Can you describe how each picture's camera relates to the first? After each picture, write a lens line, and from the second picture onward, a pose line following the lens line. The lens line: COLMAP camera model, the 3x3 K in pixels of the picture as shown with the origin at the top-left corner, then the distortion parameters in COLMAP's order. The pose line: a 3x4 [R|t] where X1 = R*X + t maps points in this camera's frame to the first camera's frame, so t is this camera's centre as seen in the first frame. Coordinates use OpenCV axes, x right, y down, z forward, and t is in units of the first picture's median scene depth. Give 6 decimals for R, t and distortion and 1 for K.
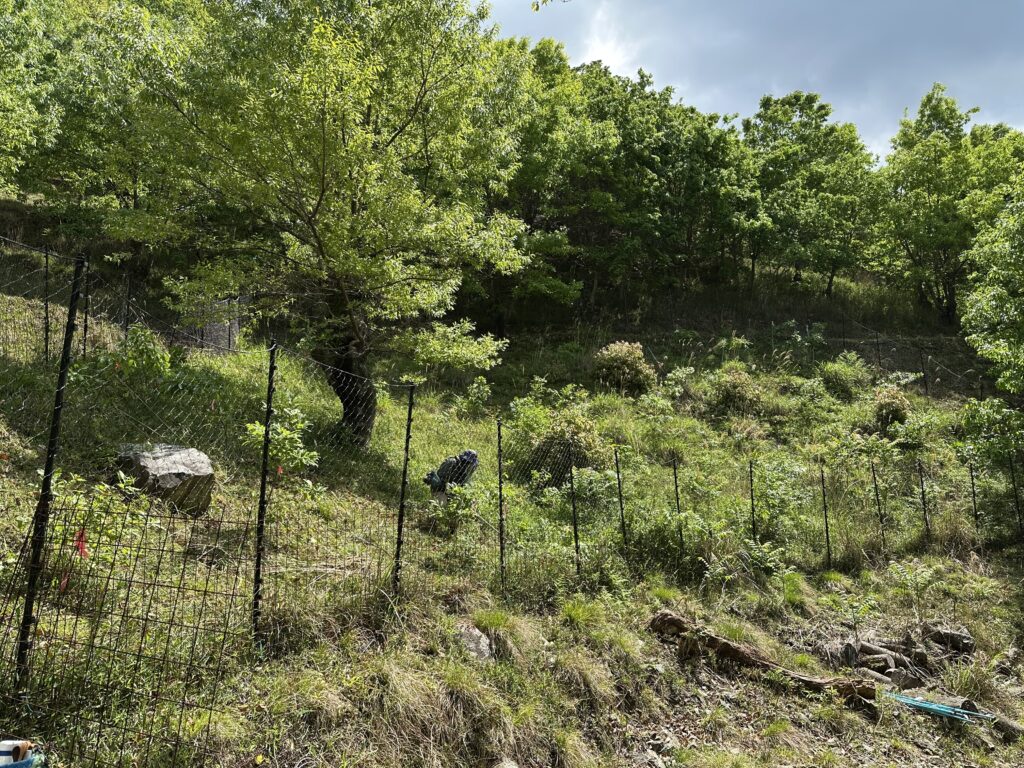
lens RADIAL K [[721.2, 0, 512.0], [0, 721.2, 384.0], [0, 0, 1]] dist [-0.002330, -0.001217]
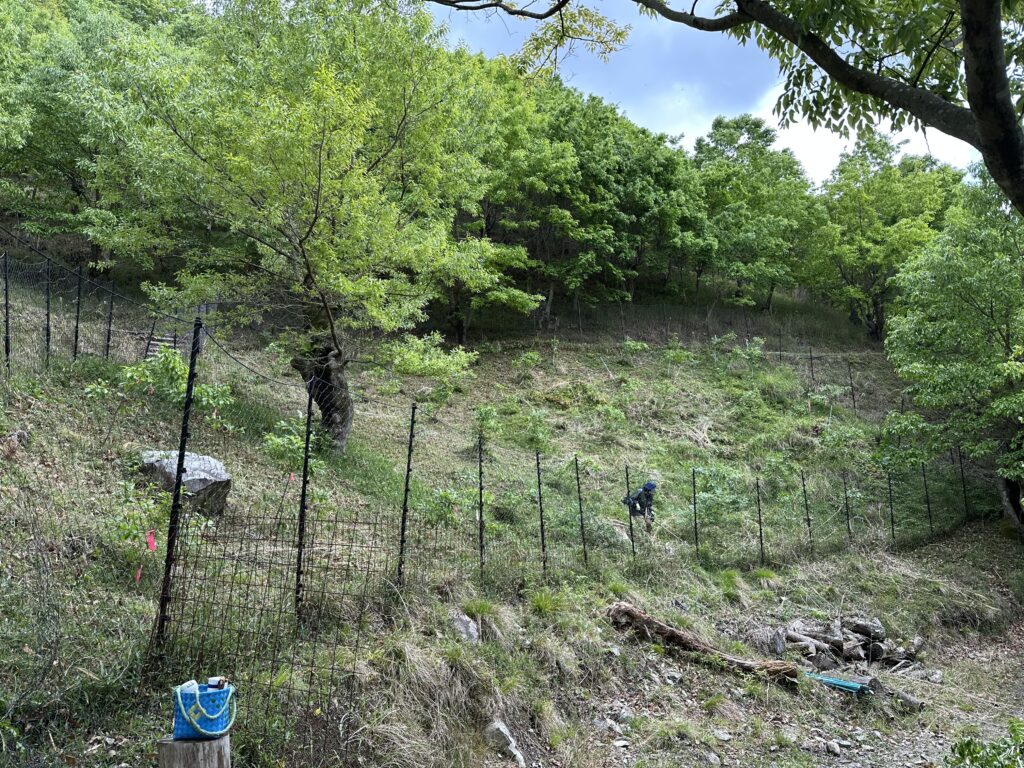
lens RADIAL K [[702.7, 0, 512.0], [0, 702.7, 384.0], [0, 0, 1]] dist [0.006352, 0.001177]
pose [[0.997551, 0.020751, 0.066794, -0.040162], [-0.020511, 0.999781, -0.004270, -0.022741], [-0.066868, 0.002890, 0.997758, -0.102173]]
